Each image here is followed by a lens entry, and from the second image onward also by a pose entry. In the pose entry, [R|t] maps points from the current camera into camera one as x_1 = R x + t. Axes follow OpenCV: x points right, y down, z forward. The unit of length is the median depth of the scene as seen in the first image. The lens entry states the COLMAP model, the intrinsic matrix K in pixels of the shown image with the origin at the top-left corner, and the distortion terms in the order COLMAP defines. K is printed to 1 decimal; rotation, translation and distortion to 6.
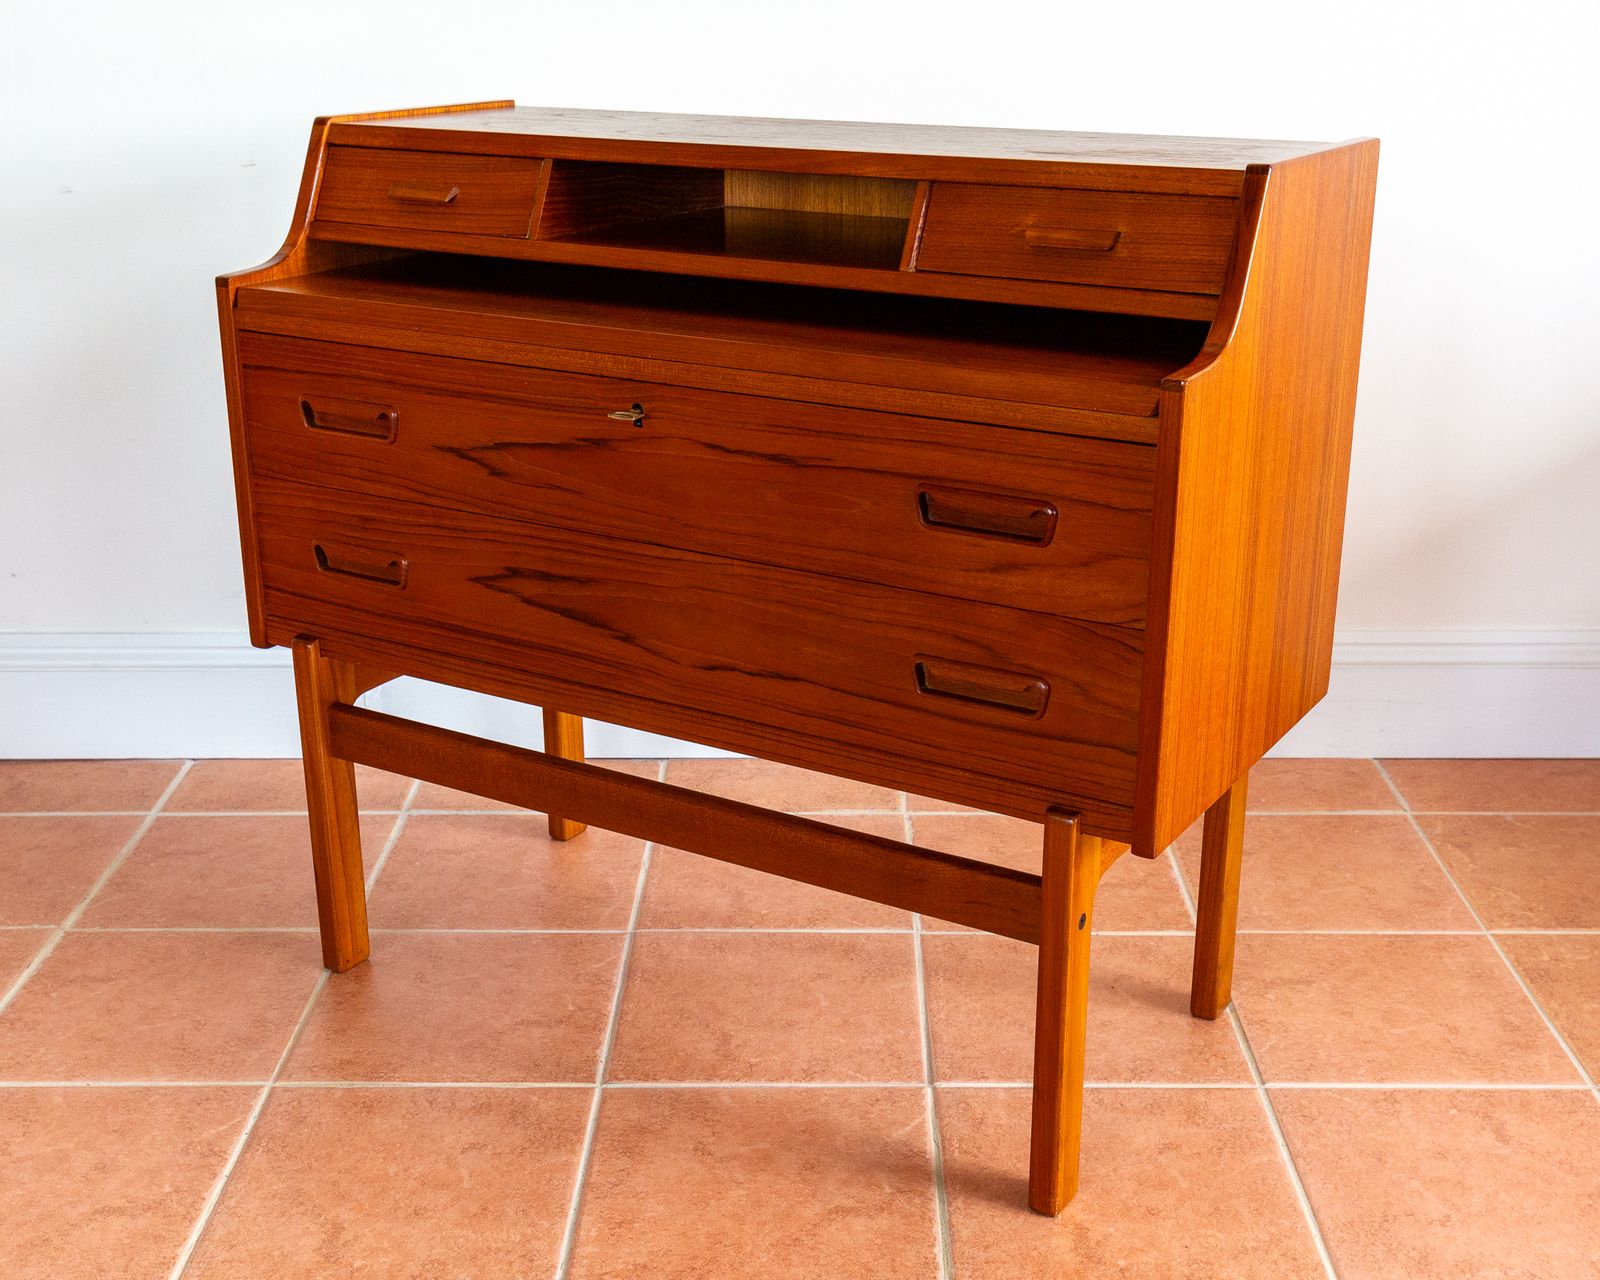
lens RADIAL K [[1837.8, 0, 826.6], [0, 1837.8, 641.3], [0, 0, 1]] dist [0.008269, 0.004905]
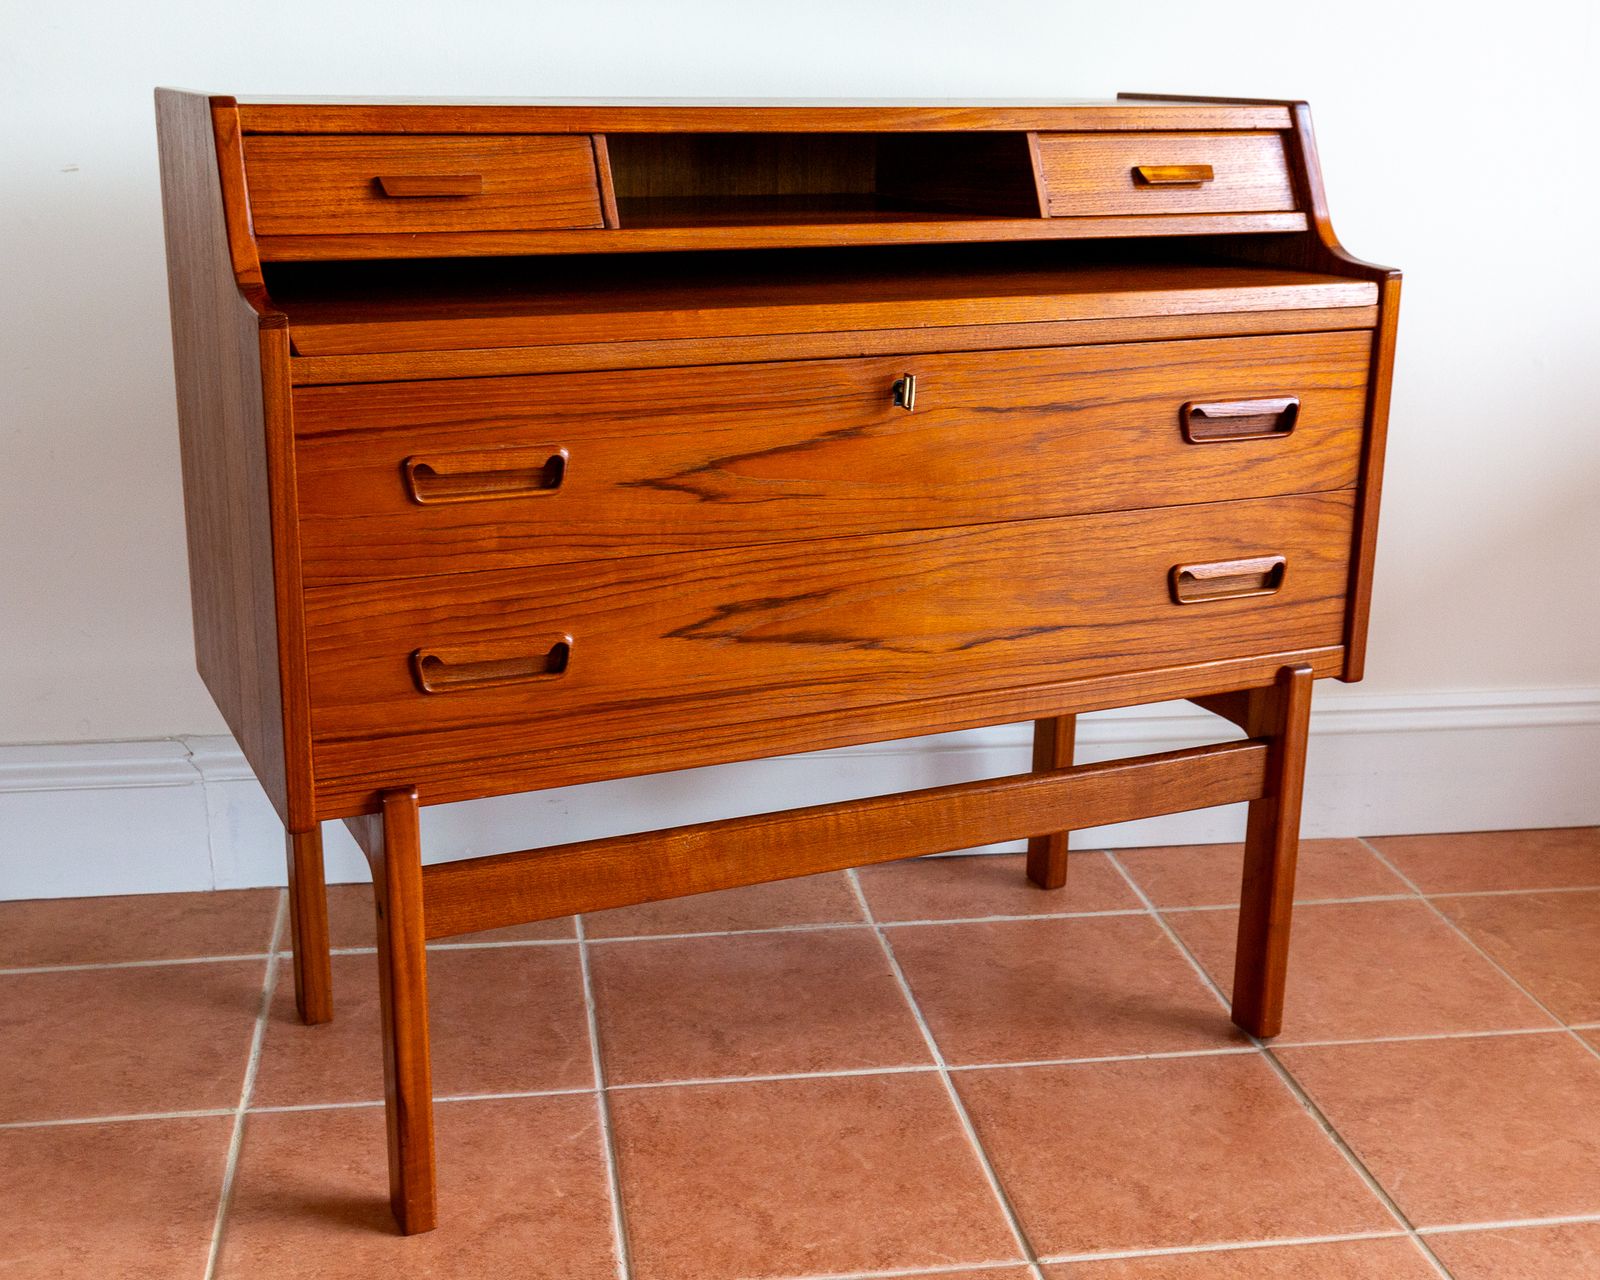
lens RADIAL K [[1902.2, 0, 782.8], [0, 1902.2, 623.4], [0, 0, 1]] dist [0.013202, -0.005089]
pose [[0.589795, -0.221728, 0.776517, -0.834819], [0.259876, 0.962530, 0.077457, -0.092575], [-0.764596, 0.156114, 0.625317, 0.426345]]
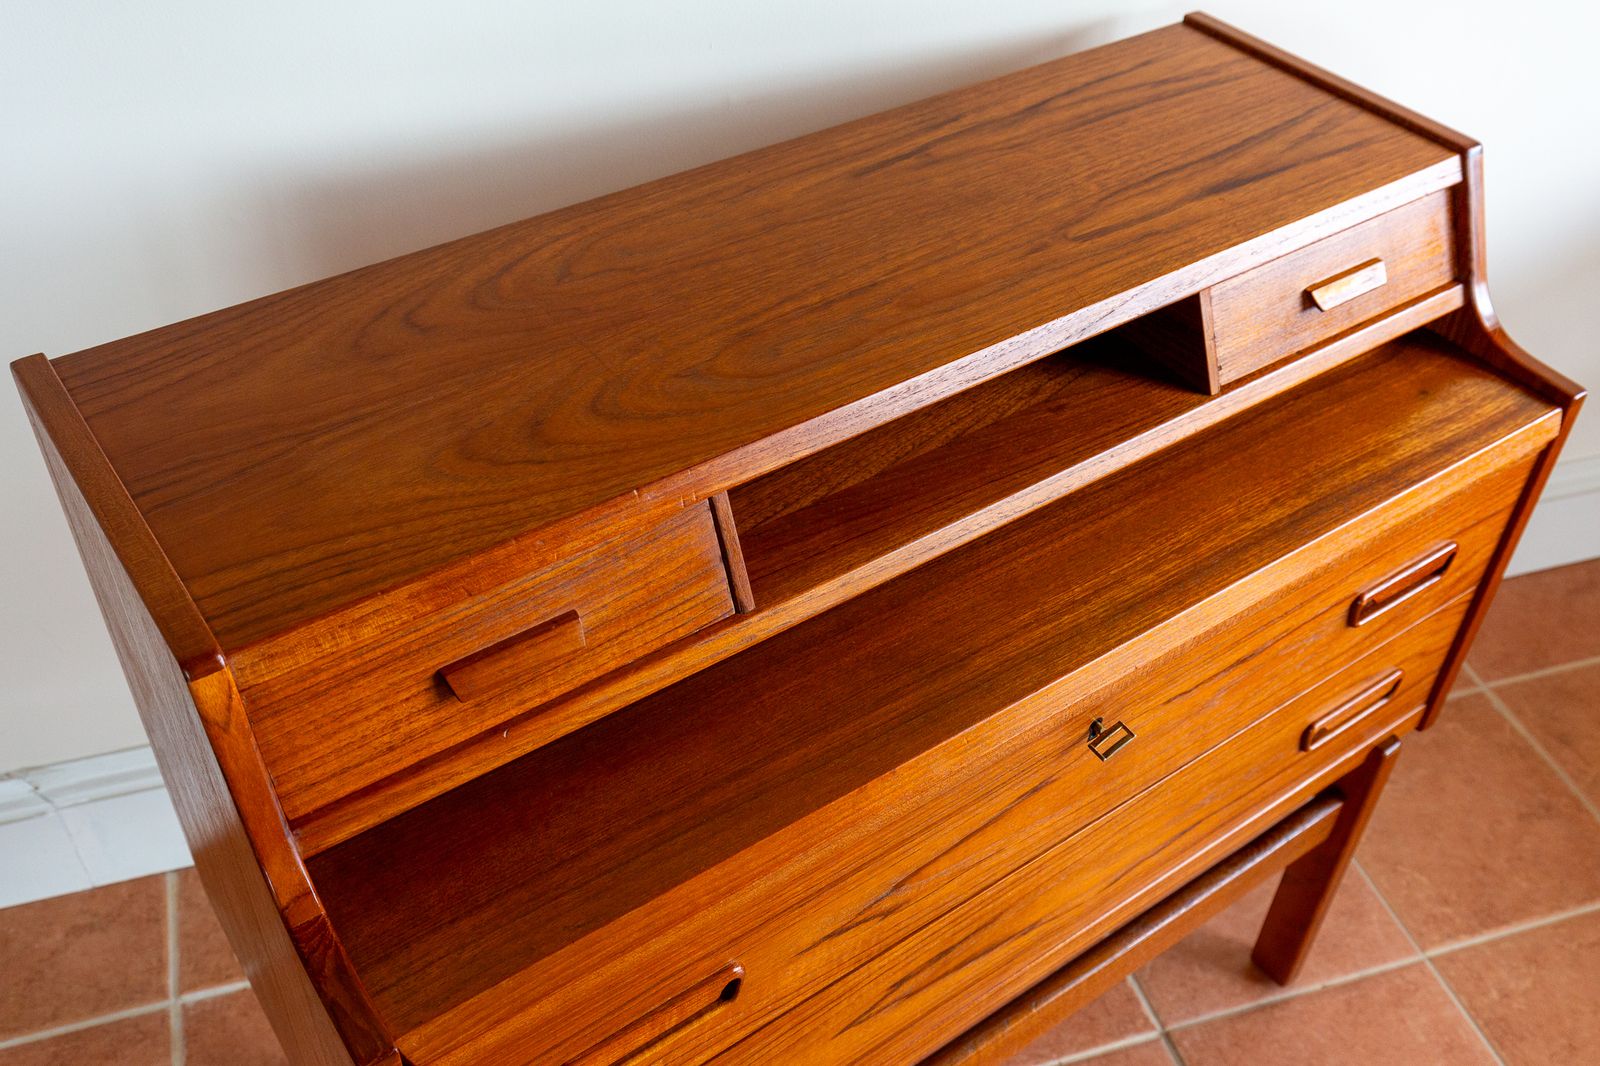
lens RADIAL K [[1477.4, 0, 785.2], [0, 1477.4, 512.8], [0, 0, 1]] dist [0.007374, -0.000608]
pose [[0.424681, -0.583235, 0.692447, -0.484949], [0.276525, 0.811858, 0.514218, -0.501928], [-0.862079, -0.026900, 0.506059, 0.739402]]
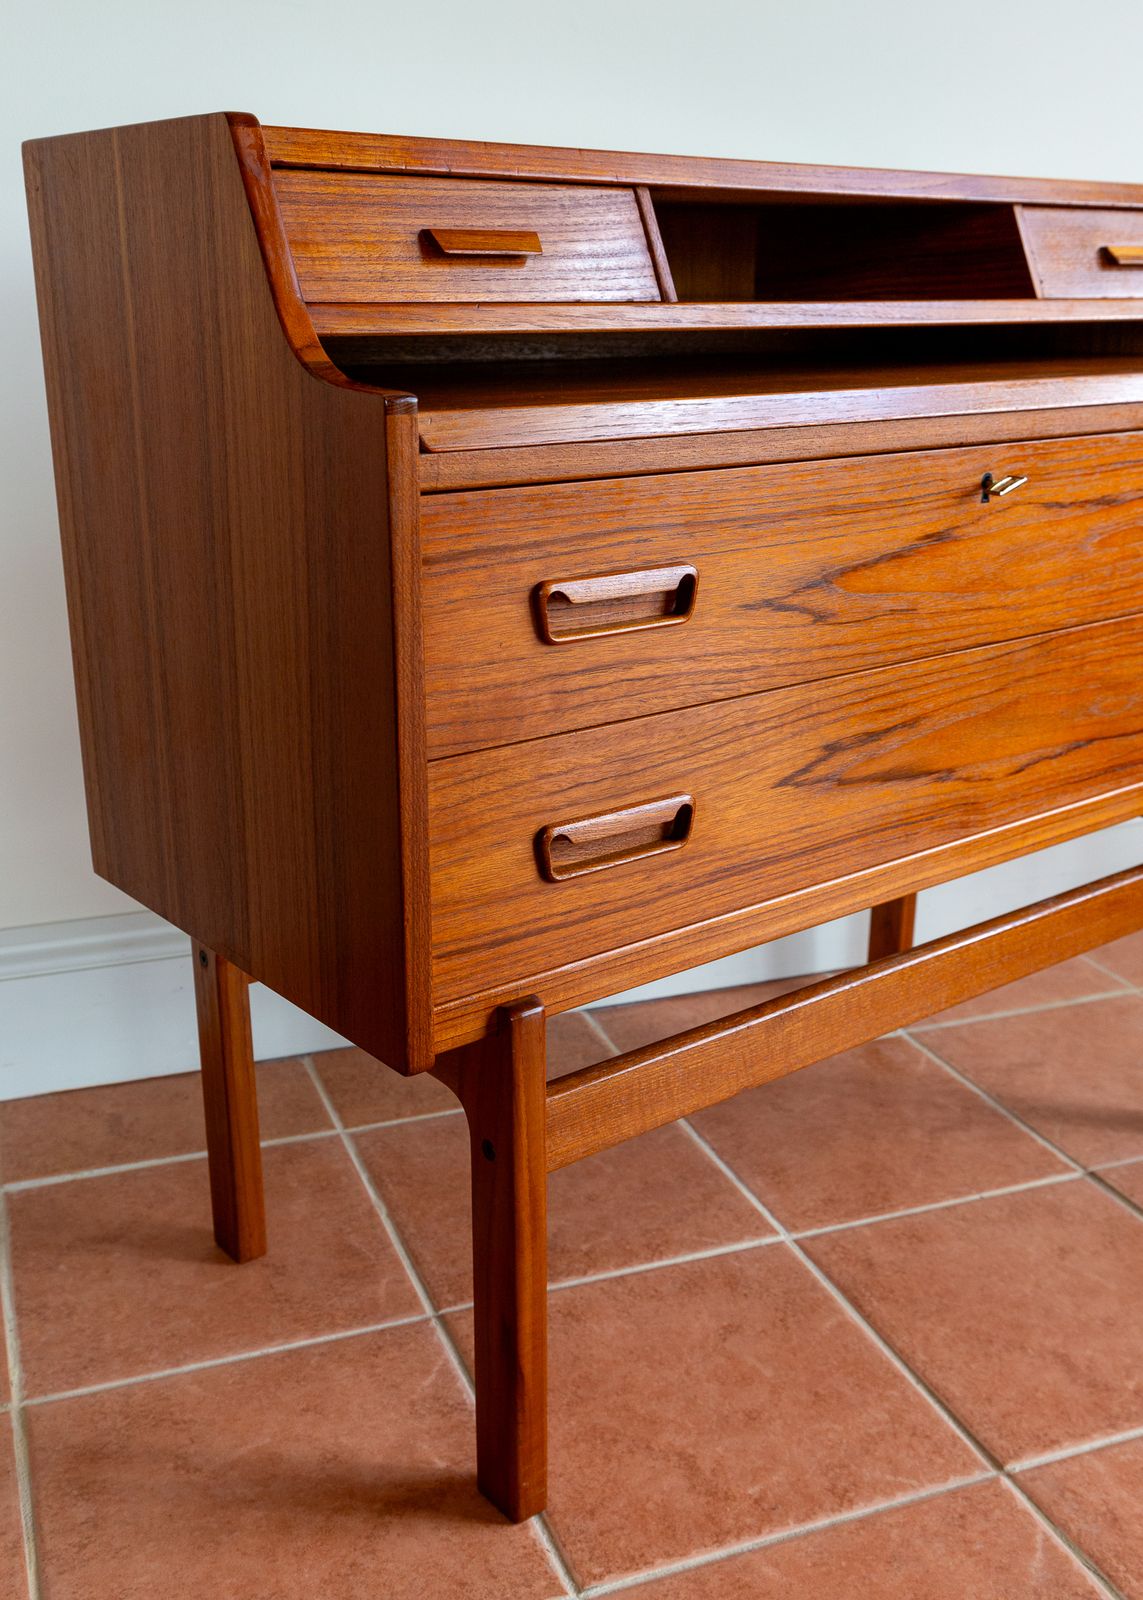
lens RADIAL K [[1572.3, 0, 566.7], [0, 1572.3, 831.5], [0, 0, 1]] dist [0.007023, 0.013199]
pose [[0.370658, -0.303258, 0.877865, -0.764645], [0.310862, 0.931184, 0.190422, -0.158237], [-0.875201, 0.202314, 0.439422, 0.816349]]
